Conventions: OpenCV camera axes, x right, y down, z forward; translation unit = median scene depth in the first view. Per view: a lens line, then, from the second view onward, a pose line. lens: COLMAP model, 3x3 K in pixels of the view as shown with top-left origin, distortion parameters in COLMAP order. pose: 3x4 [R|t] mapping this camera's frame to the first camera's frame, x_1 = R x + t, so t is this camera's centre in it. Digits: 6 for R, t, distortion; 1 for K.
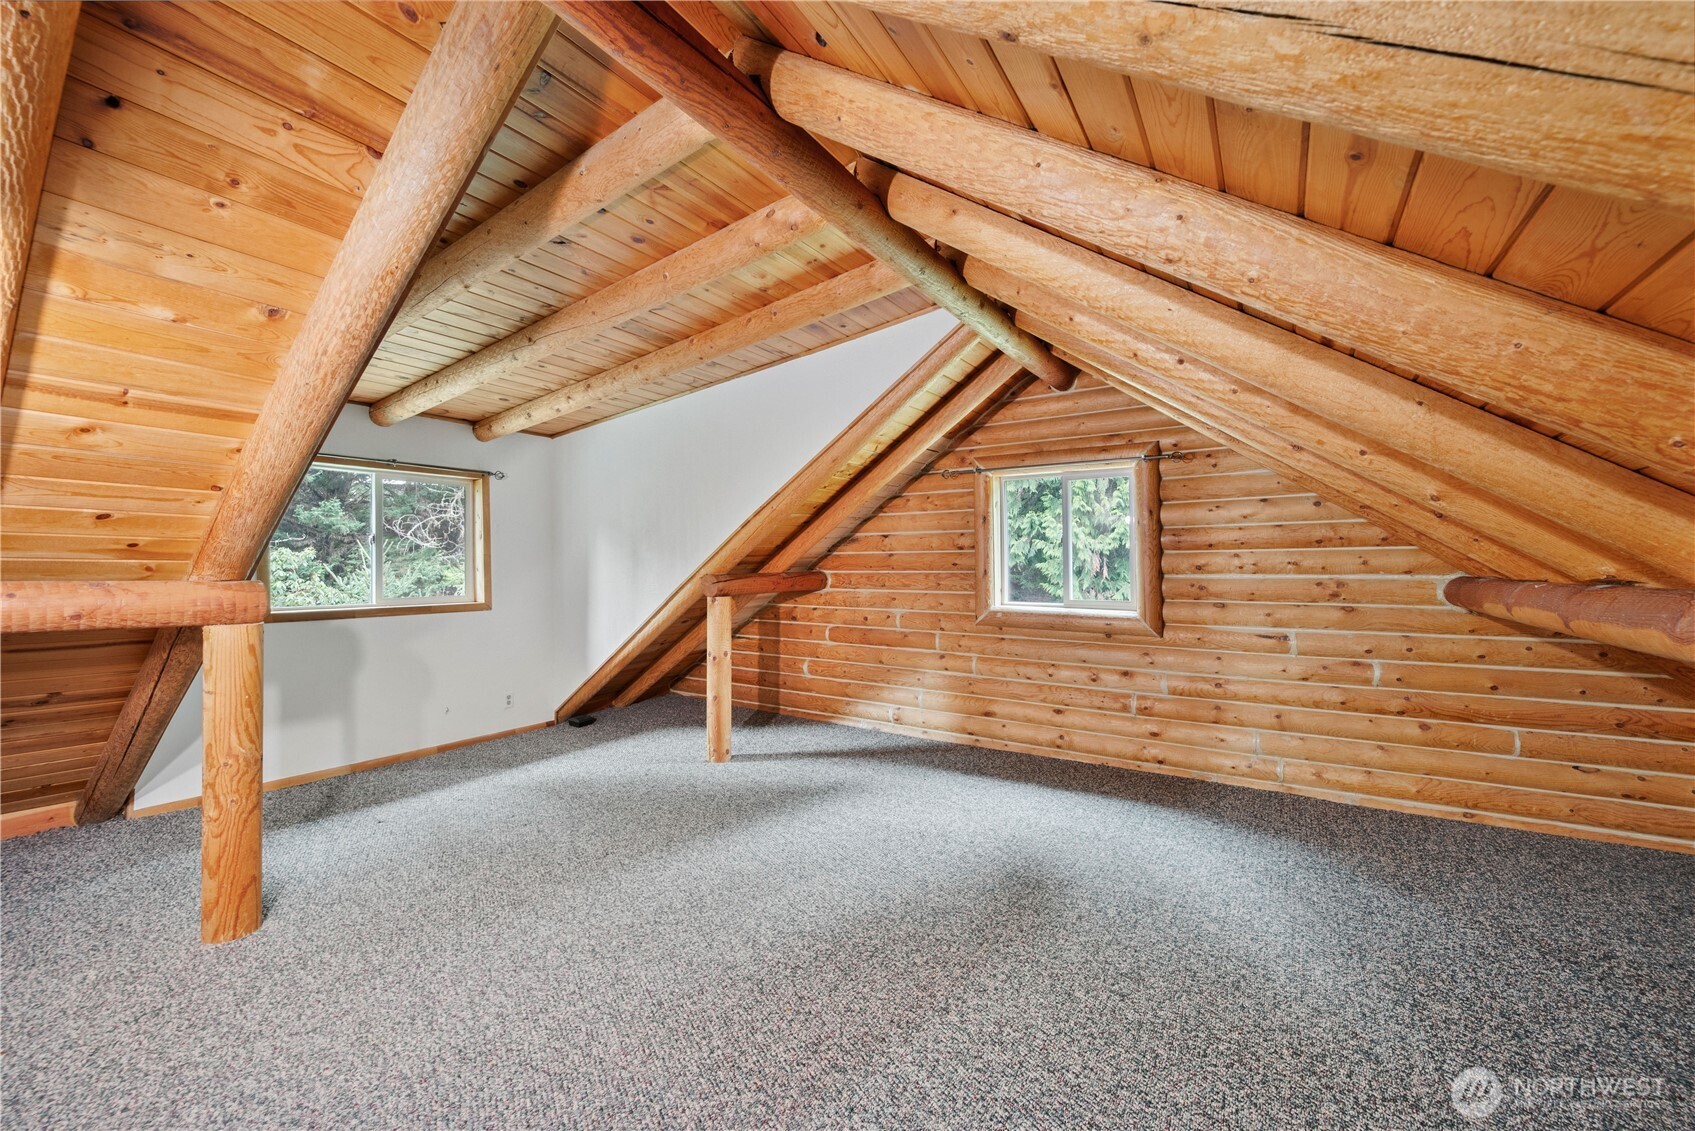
lens RADIAL K [[614.9, 0, 850.1], [0, 614.9, 560.9], [0, 0, 1]] dist [-0.010156, 0.000000]
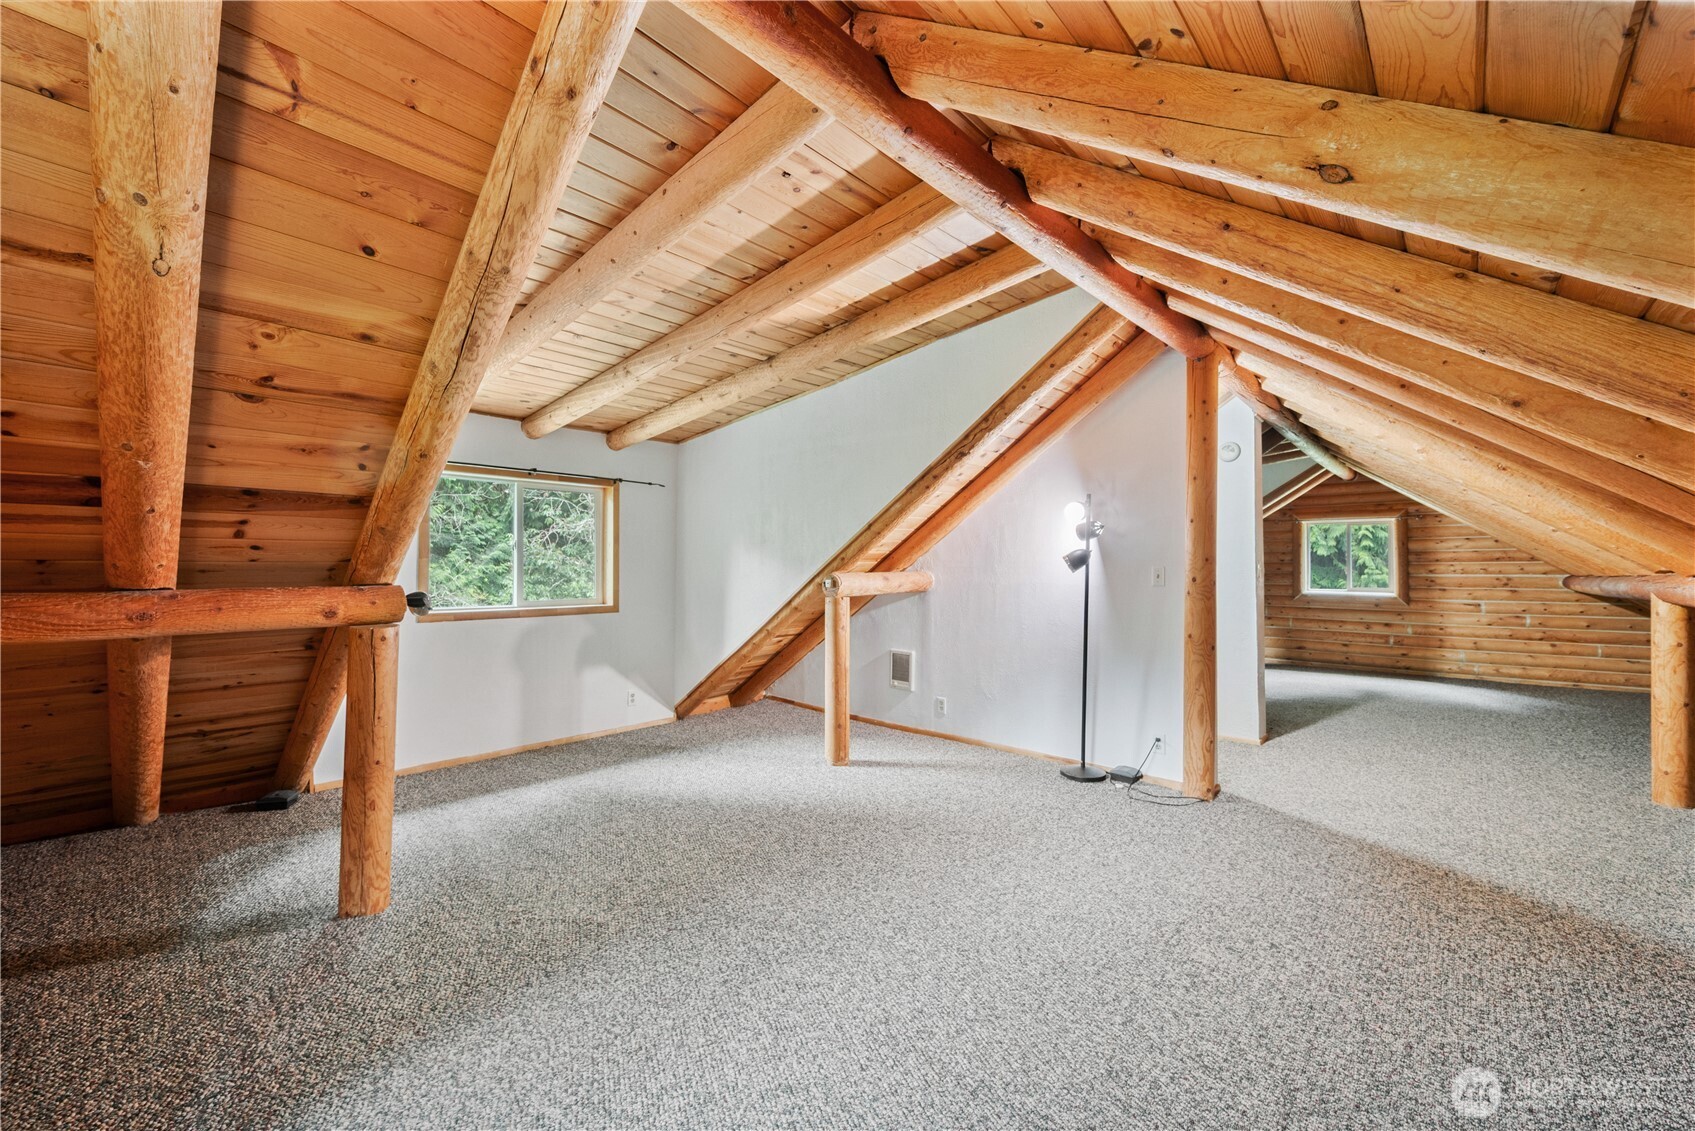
lens RADIAL K [[667.0, 0, 842.4], [0, 667.0, 572.0], [0, 0, 1]] dist [-0.003631, -0.000068]
pose [[0.986780, 0.000195, -0.162063, -0.985974], [0.001867, 0.999919, 0.012570, -0.017150], [0.162052, -0.012707, 0.986700, -1.471253]]
